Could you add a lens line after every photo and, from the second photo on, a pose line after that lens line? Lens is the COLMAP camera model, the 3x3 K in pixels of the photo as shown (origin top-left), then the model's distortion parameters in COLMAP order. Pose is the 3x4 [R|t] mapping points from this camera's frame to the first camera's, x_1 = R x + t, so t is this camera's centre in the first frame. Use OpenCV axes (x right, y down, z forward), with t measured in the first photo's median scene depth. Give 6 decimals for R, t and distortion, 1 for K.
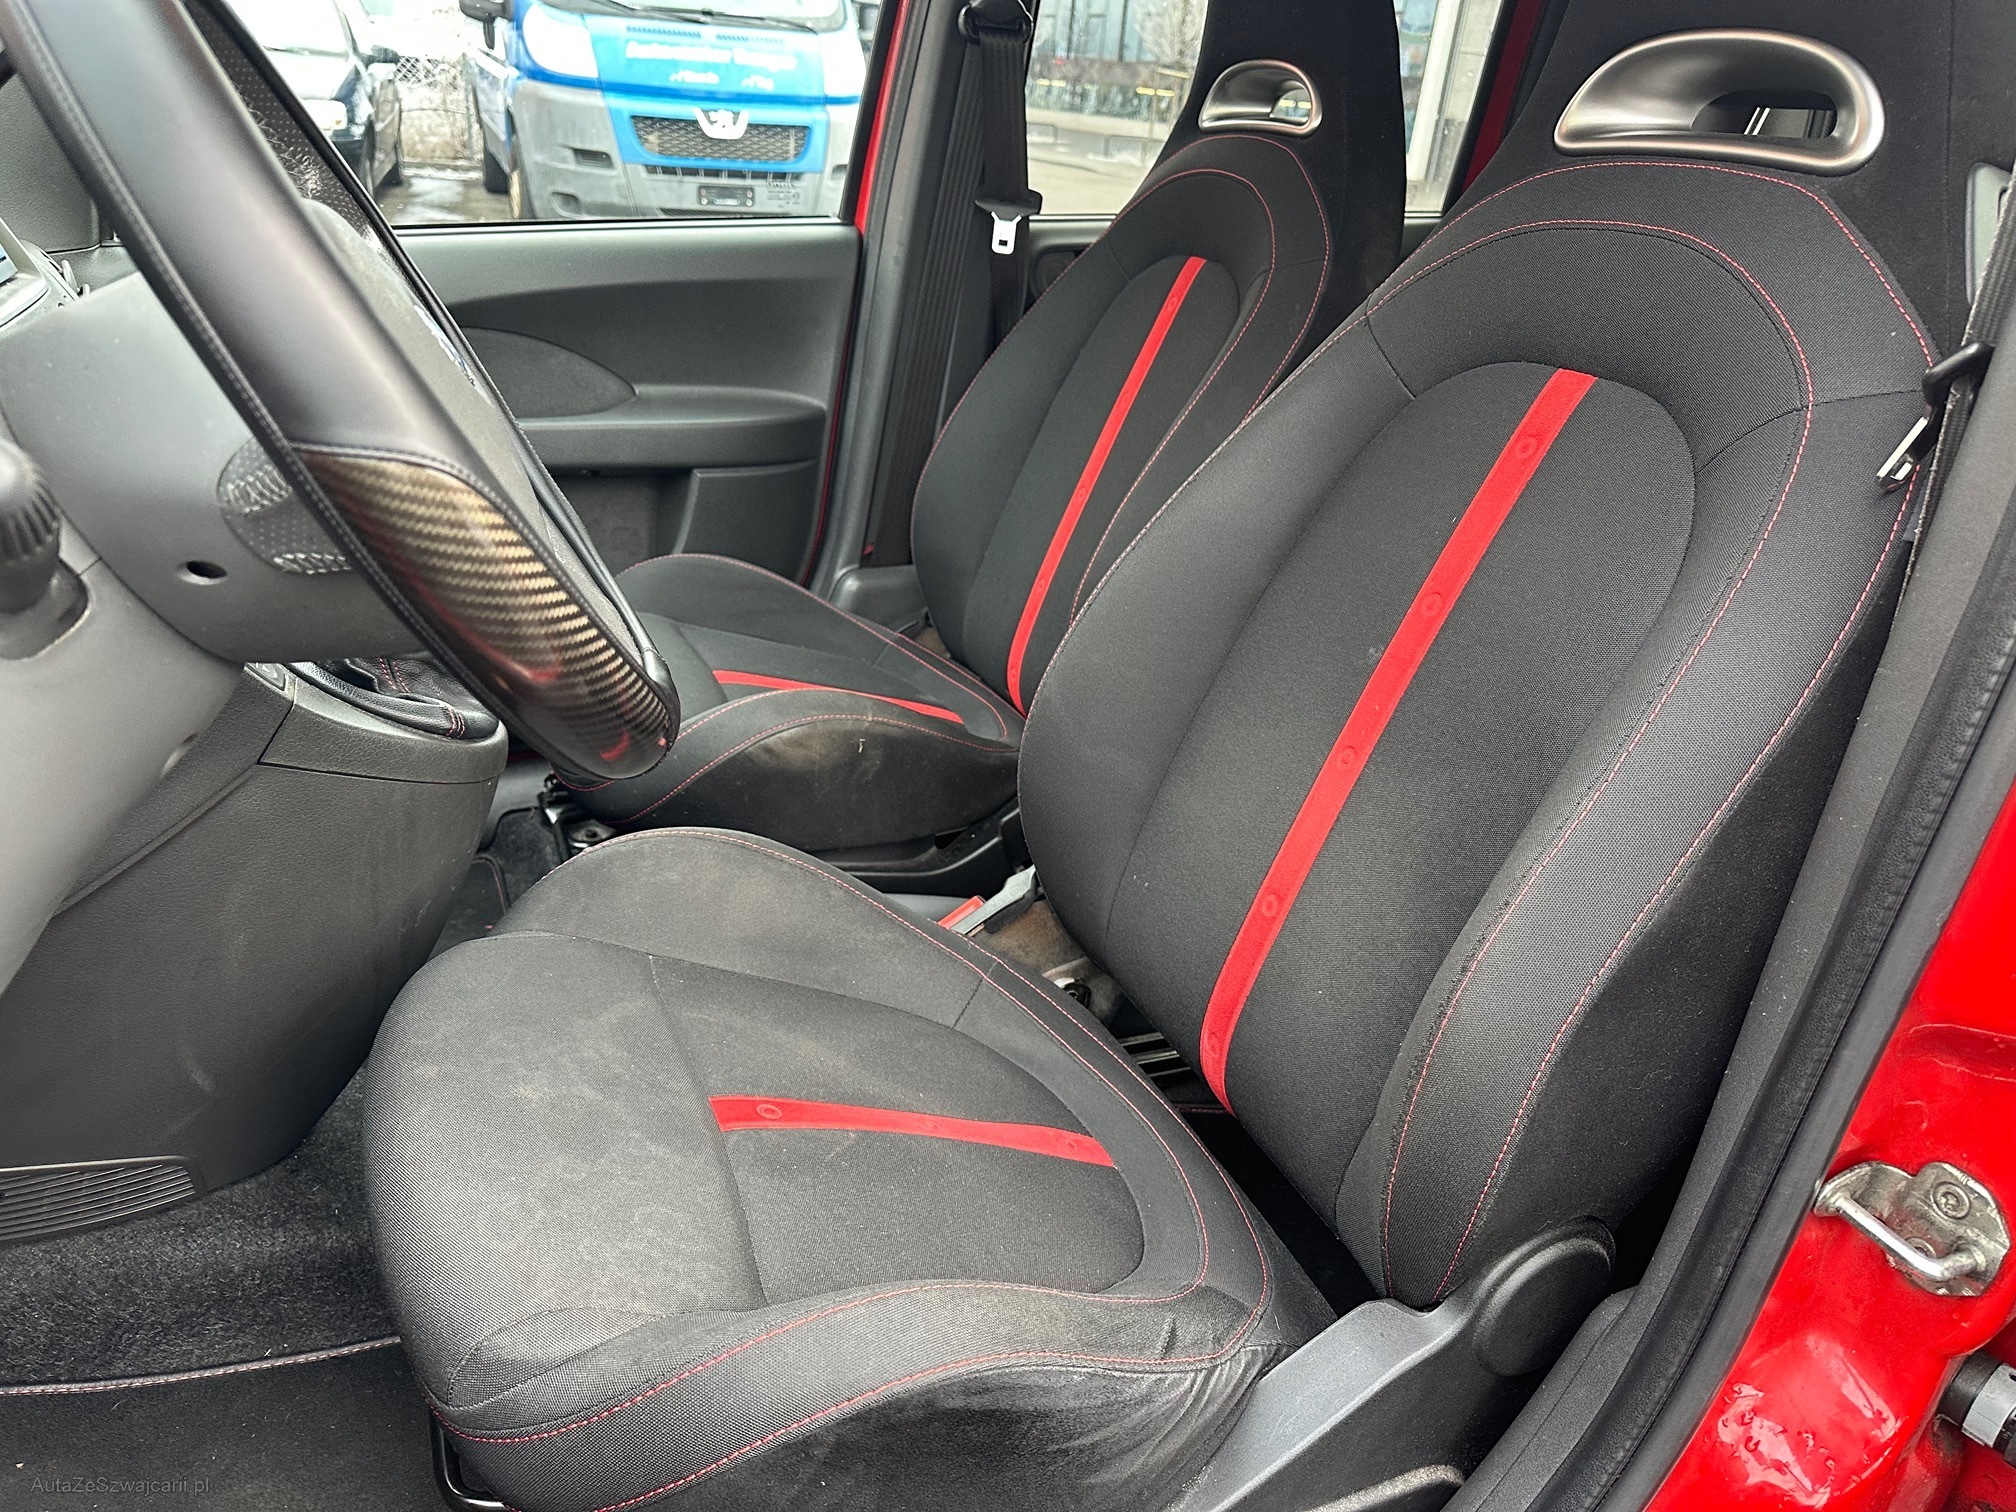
lens RADIAL K [[1421.0, 0, 1011.6], [0, 1421.0, 759.7], [0, 0, 1]] dist [0.031878, -0.030232]
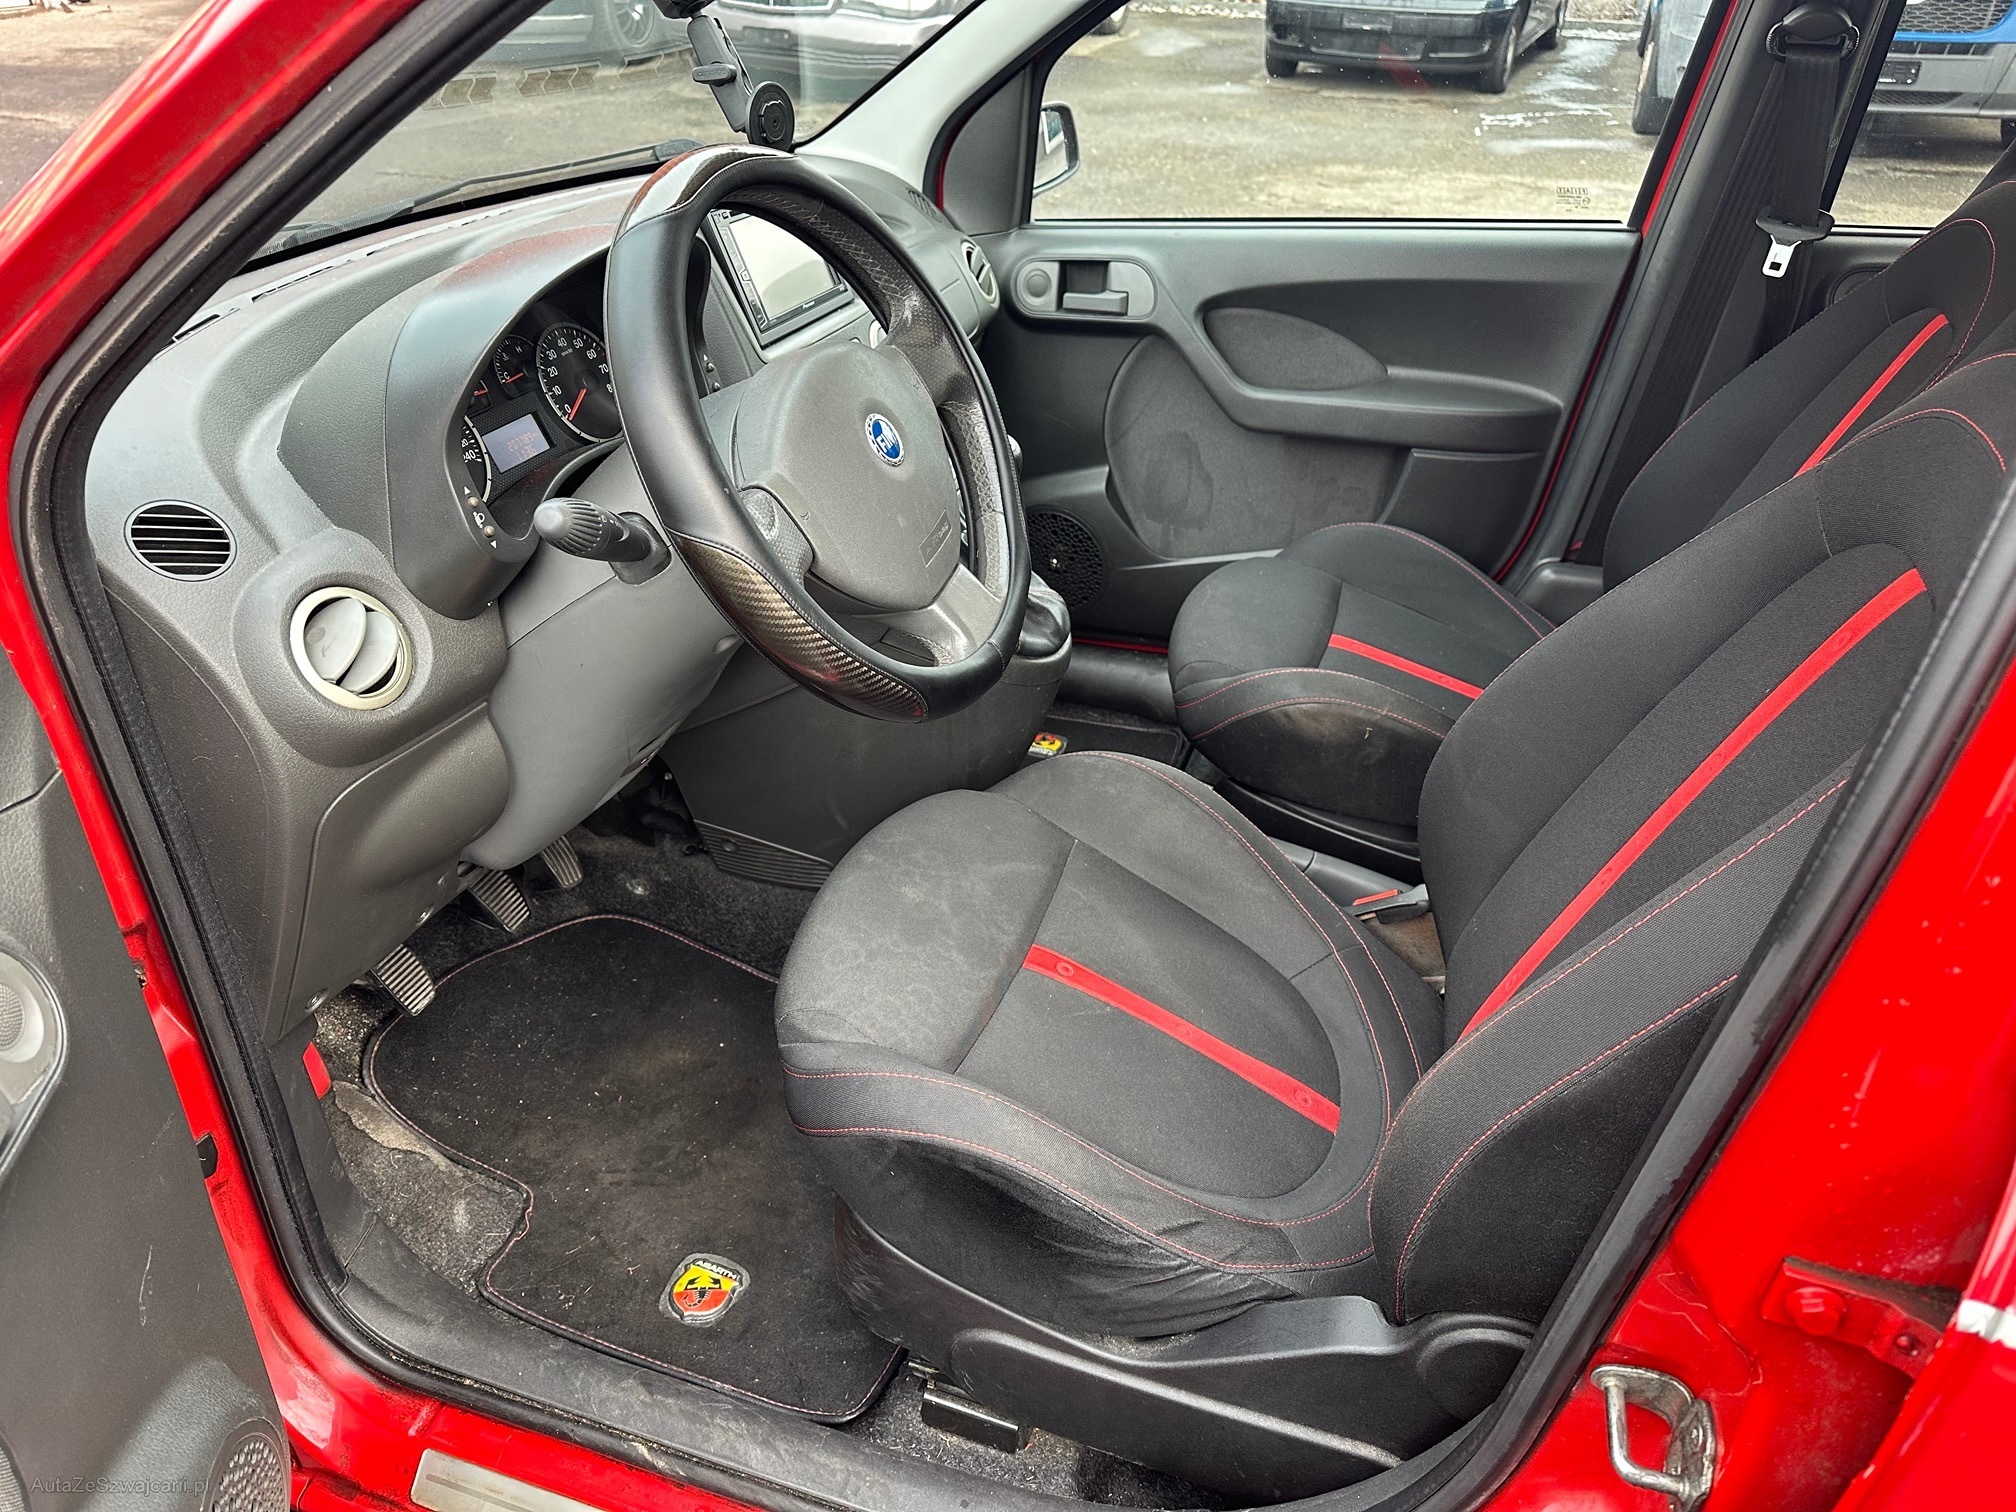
lens RADIAL K [[1421.0, 0, 986.6], [0, 1421.0, 757.9], [0, 0, 1]] dist [0.031878, -0.030232]
pose [[0.734772, 0.292182, -0.612160, 0.380794], [-0.235253, 0.956226, 0.174031, -0.119122], [0.636213, 0.016139, 0.771345, -0.088852]]
